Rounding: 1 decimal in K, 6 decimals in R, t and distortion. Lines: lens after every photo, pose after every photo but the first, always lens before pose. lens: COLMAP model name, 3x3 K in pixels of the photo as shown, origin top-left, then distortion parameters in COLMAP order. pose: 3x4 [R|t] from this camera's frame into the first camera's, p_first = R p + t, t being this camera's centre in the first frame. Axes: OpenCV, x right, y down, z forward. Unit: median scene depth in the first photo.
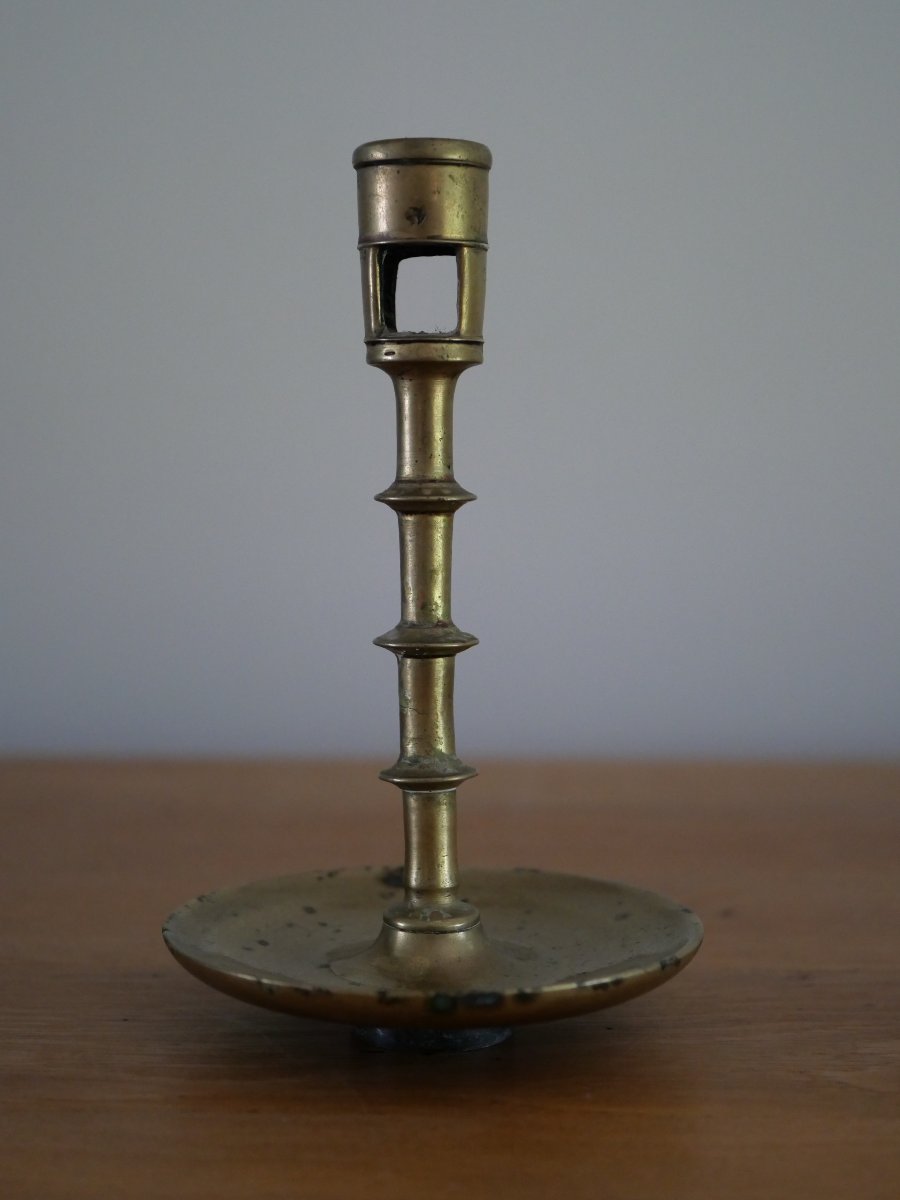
lens RADIAL K [[2171.7, 0, 450.0], [0, 2171.7, 600.0], [0, 0, 1]] dist [-0.042628, -0.074393]
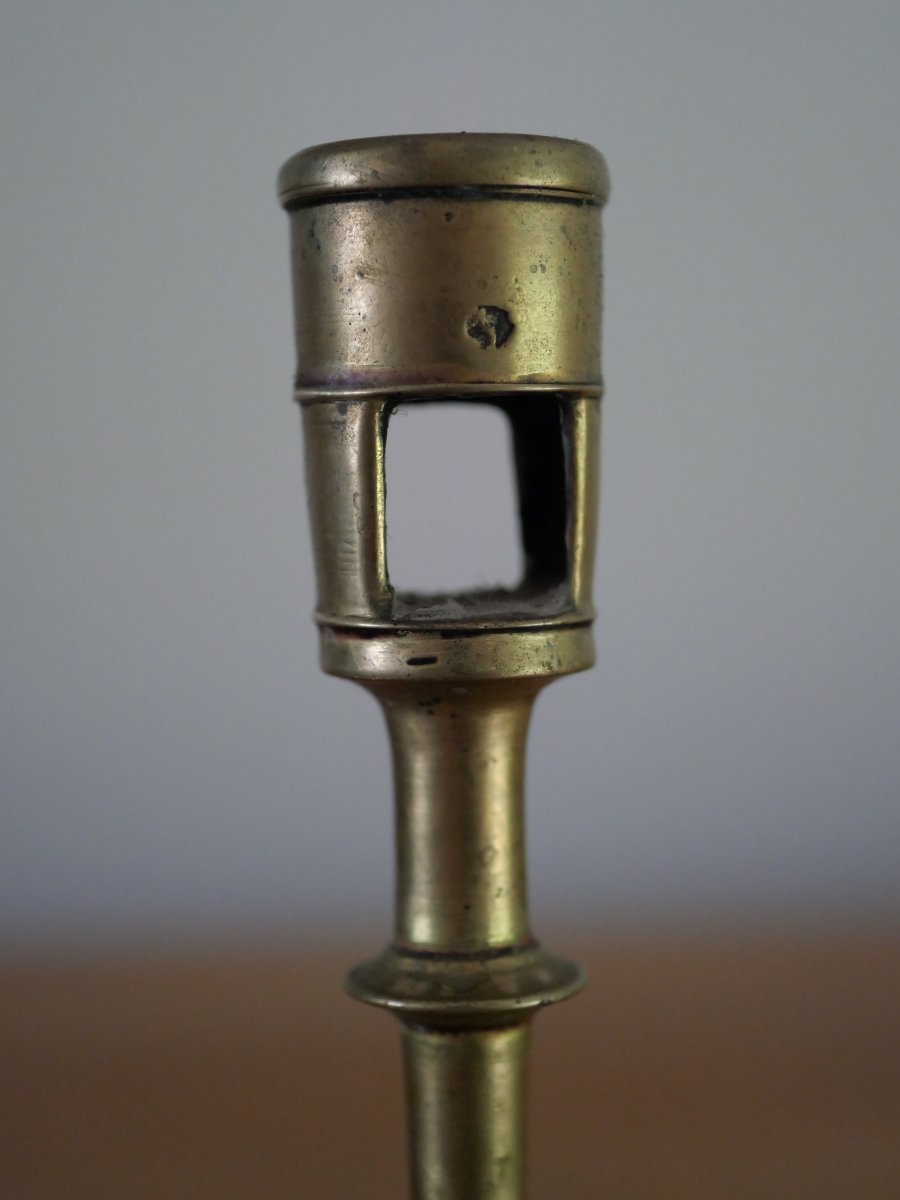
lens RADIAL K [[2171.7, 0, 450.0], [0, 2171.7, 600.0], [0, 0, 1]] dist [-0.042628, -0.074393]
pose [[0.999910, -0.011598, 0.006706, -0.016431], [0.011540, 0.999896, 0.008671, -0.127437], [-0.006806, -0.008593, 0.999940, 0.585553]]
